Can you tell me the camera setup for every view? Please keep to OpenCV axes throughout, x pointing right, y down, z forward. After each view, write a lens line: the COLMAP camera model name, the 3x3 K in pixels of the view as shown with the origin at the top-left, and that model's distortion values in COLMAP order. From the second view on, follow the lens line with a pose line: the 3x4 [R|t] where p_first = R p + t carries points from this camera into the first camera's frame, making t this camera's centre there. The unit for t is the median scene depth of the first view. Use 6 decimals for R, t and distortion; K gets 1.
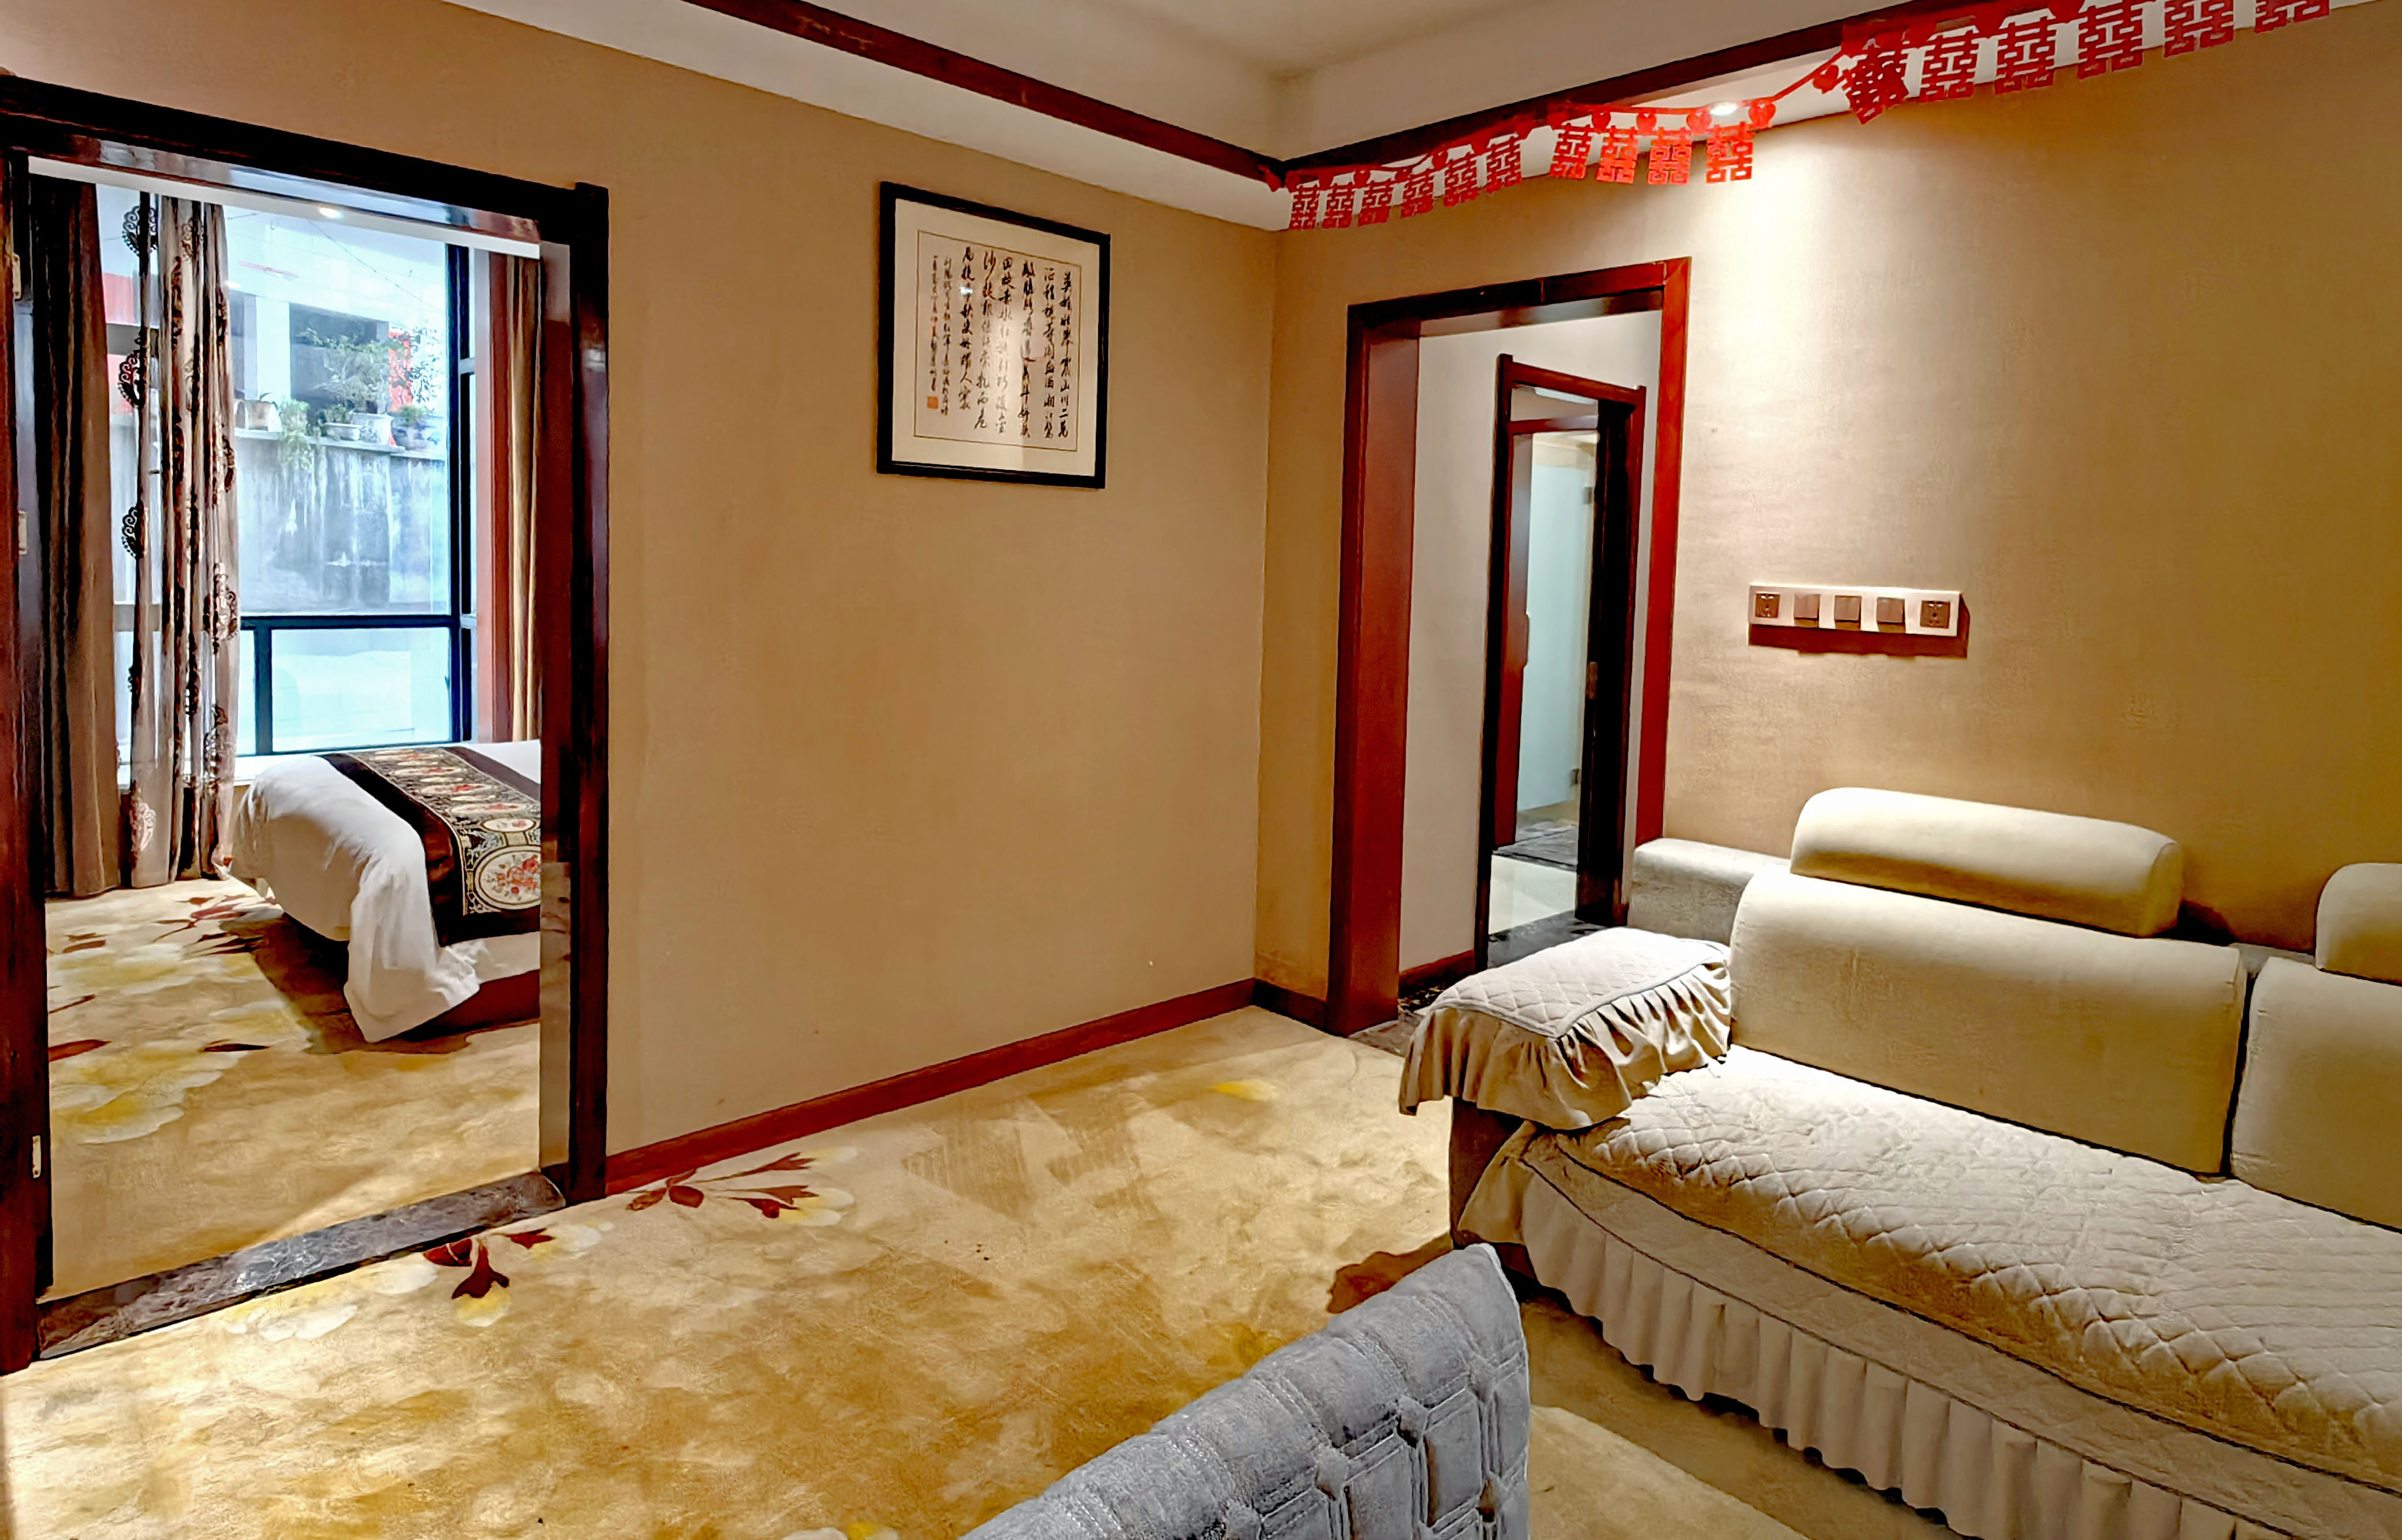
lens RADIAL K [[1339.6, 0, 1157.5], [0, 1339.6, 635.8], [0, 0, 1]] dist [0.005373, 0.000449]
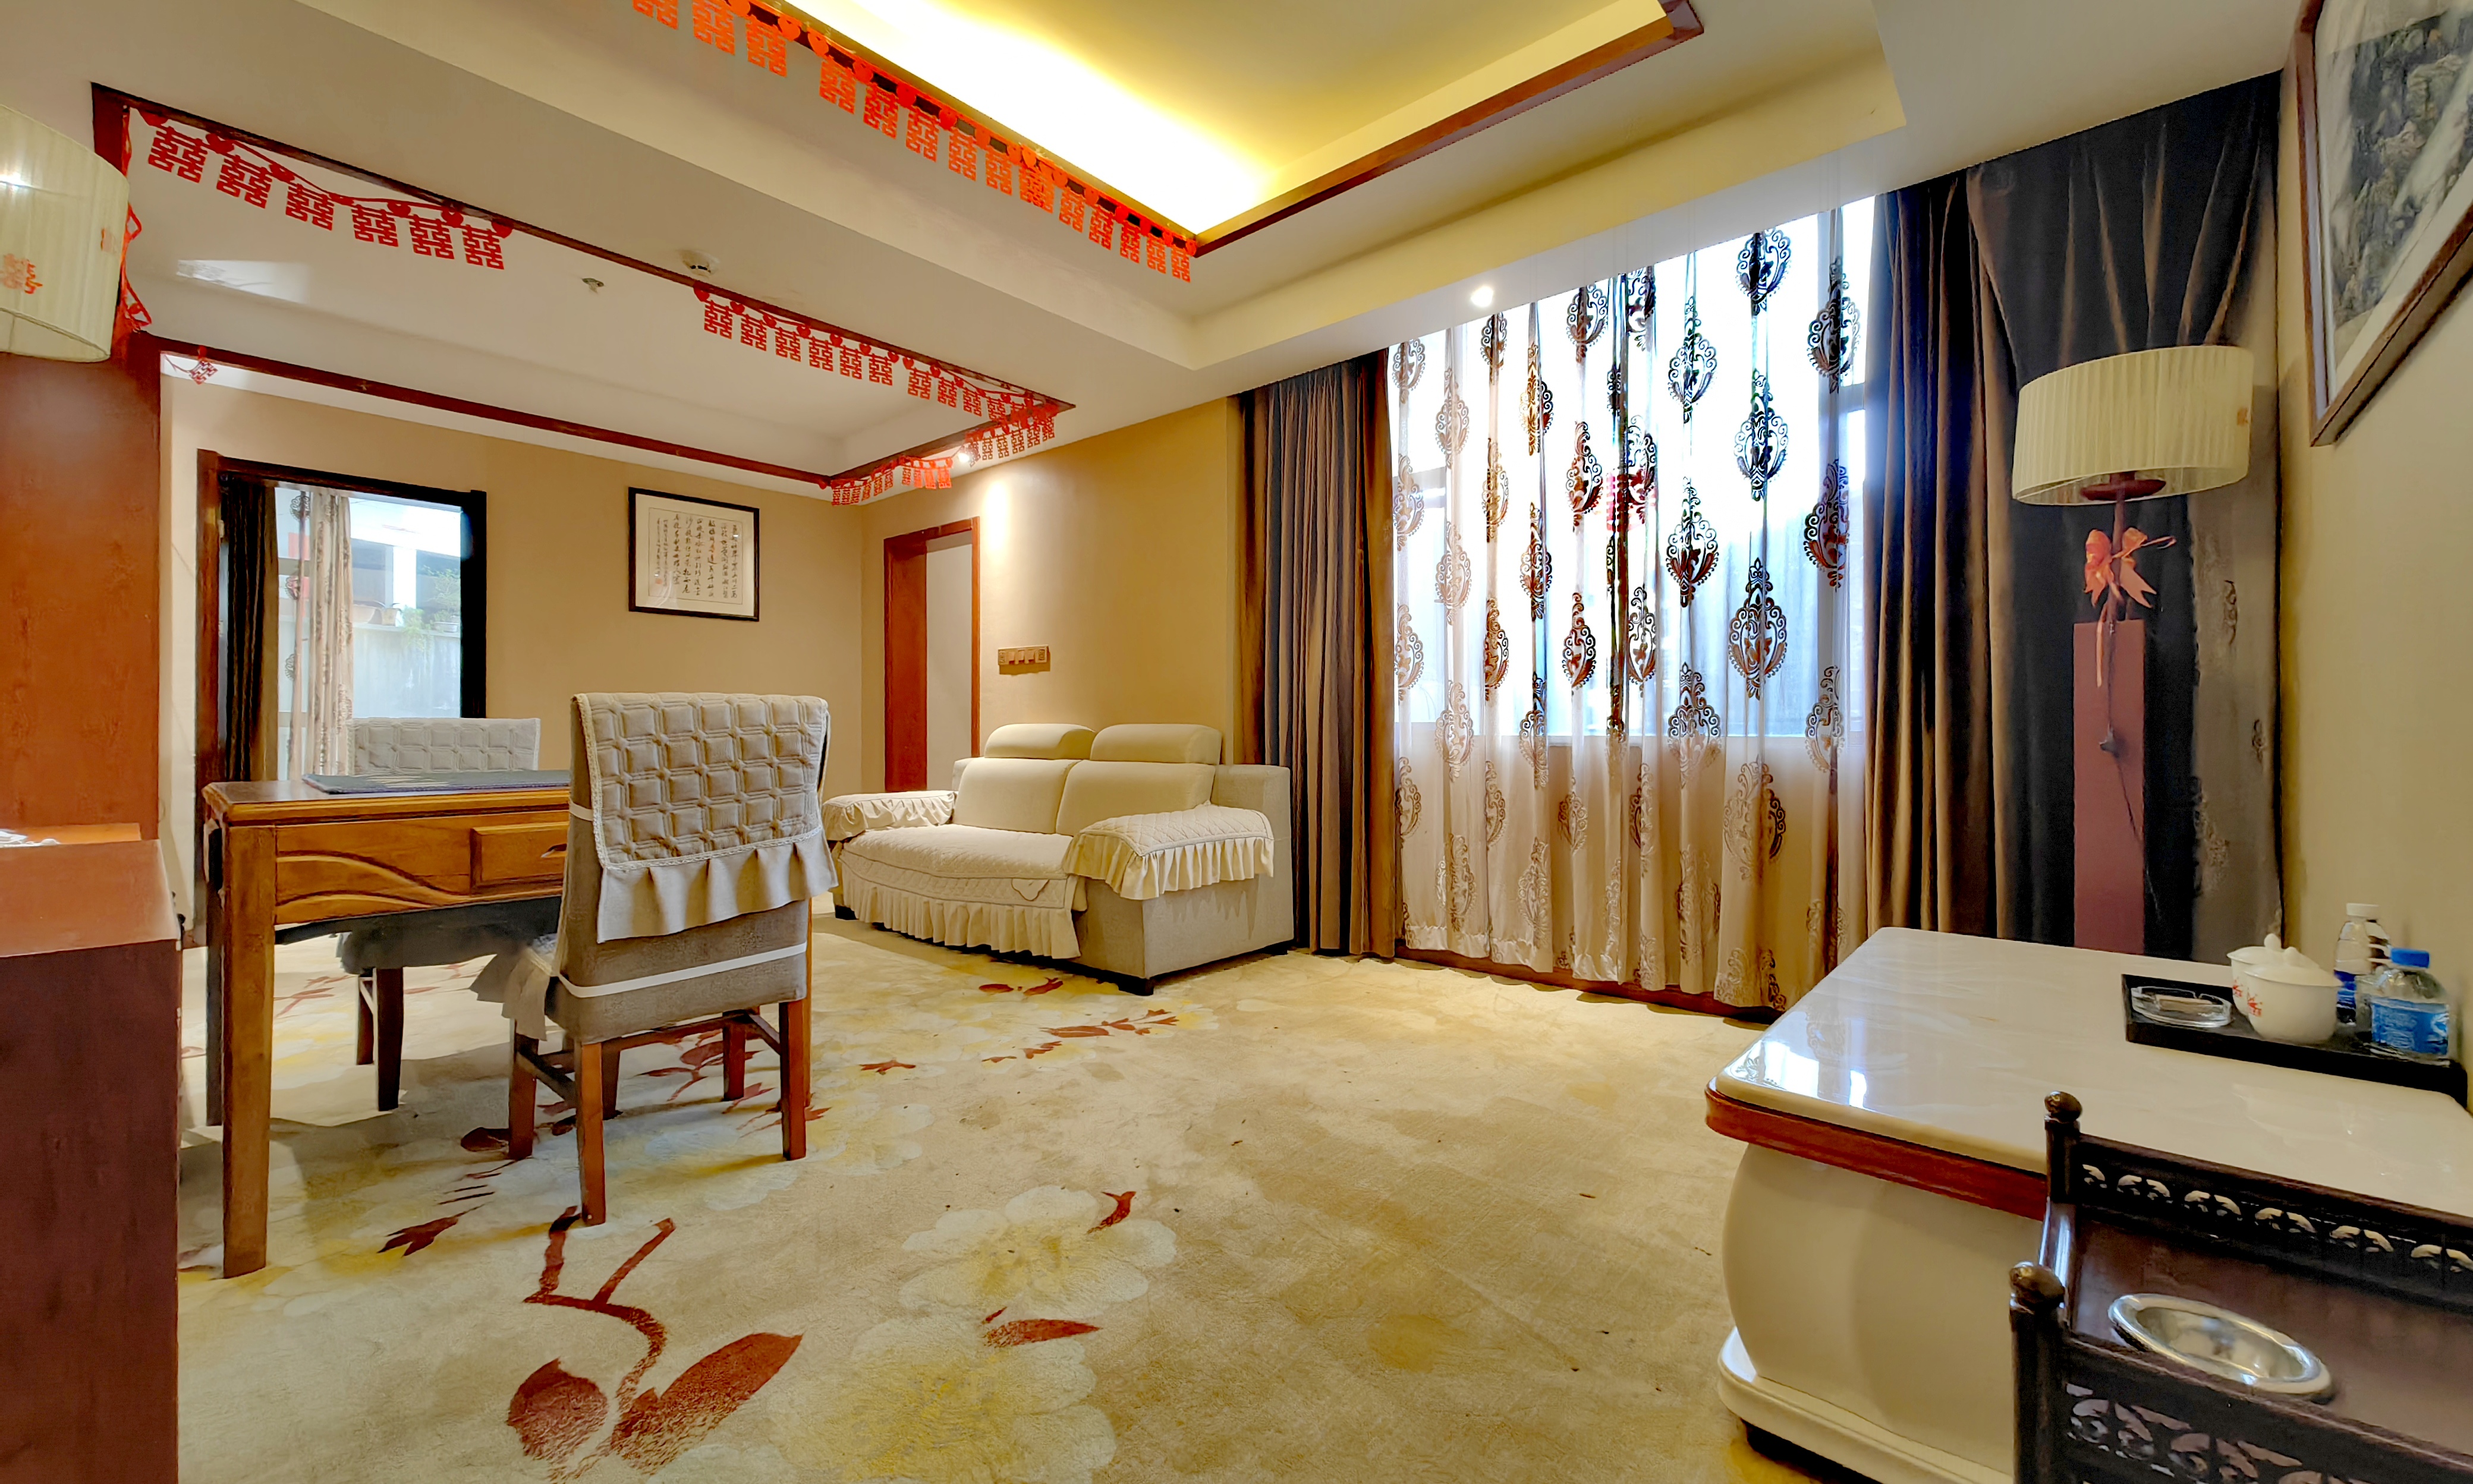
lens RADIAL K [[970.0, 0, 1238.6], [0, 970.0, 734.5], [0, 0, 1]] dist [-0.000182, 0.000004]
pose [[0.994835, -0.025409, 0.098278, 0.609542], [0.031213, 0.997830, -0.057981, 0.200609], [-0.096592, 0.060749, 0.993468, -0.678518]]
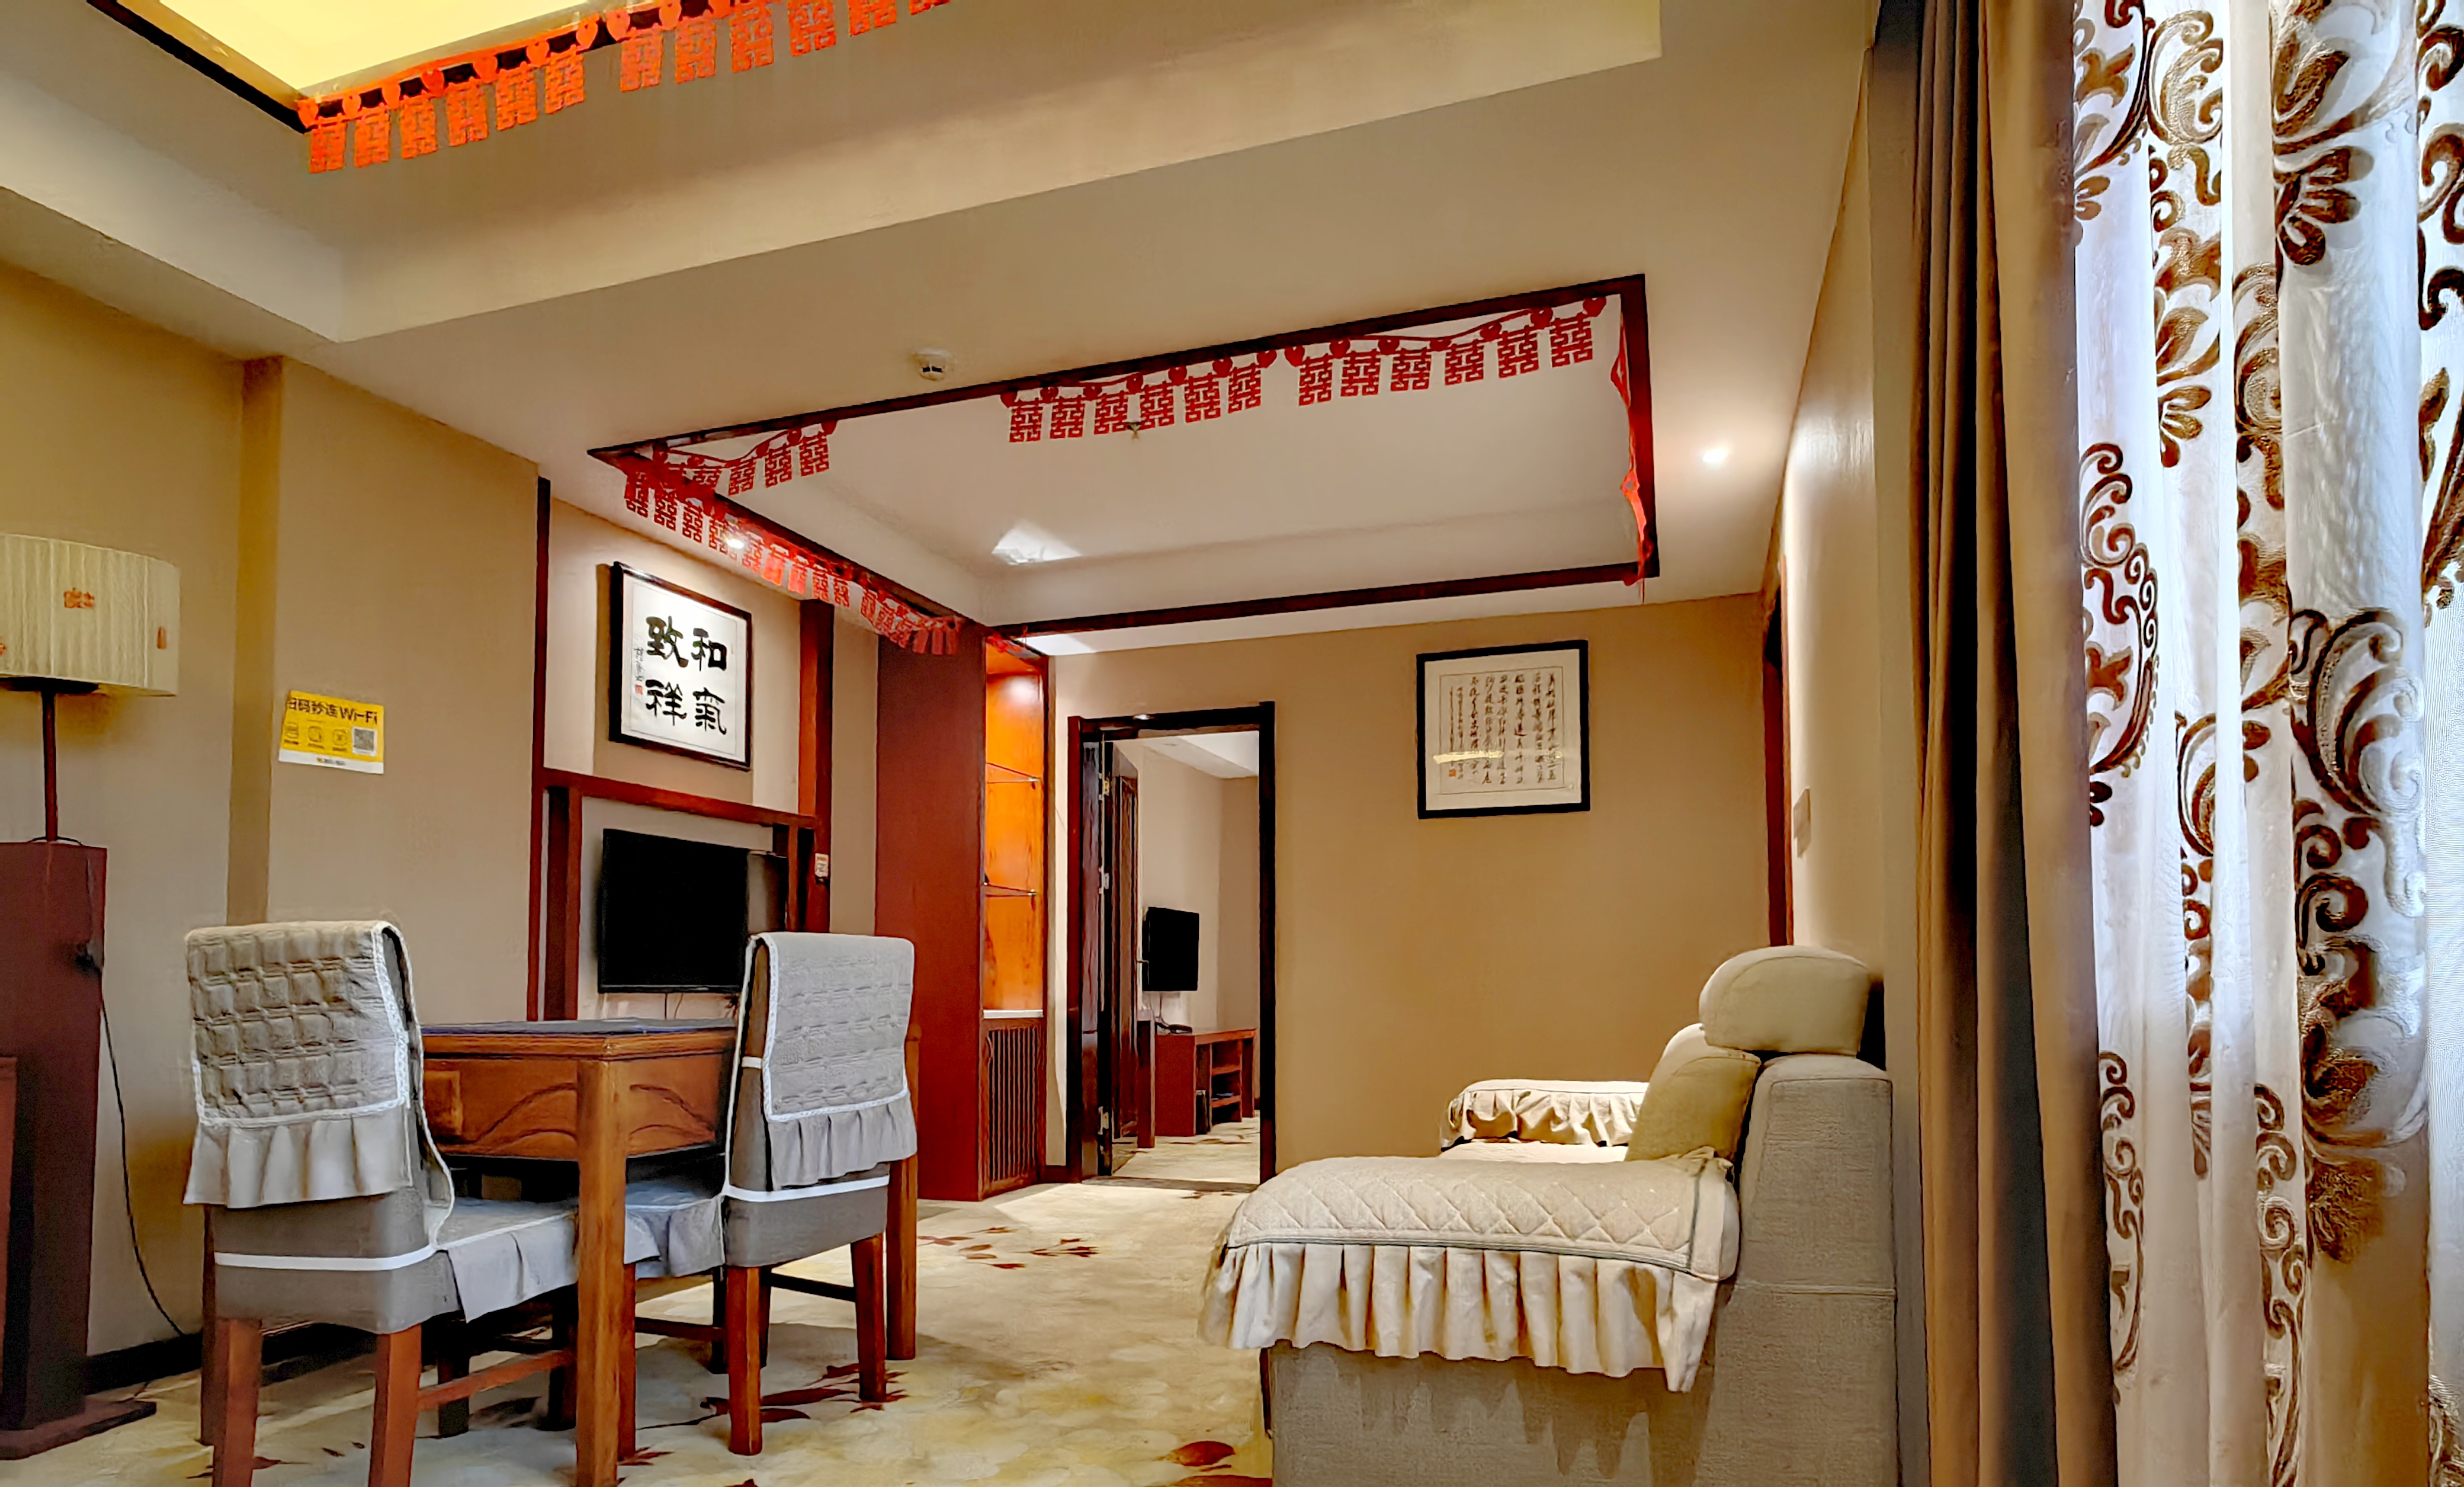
lens RADIAL K [[1359.6, 0, 1206.5], [0, 1359.6, 936.2], [0, 0, 1]] dist [0.000442, 0.000207]
pose [[0.456506, -0.061406, -0.887599, 1.116963], [-0.040684, 0.995131, -0.089770, 0.181883], [0.888790, 0.077092, 0.451785, -0.020318]]
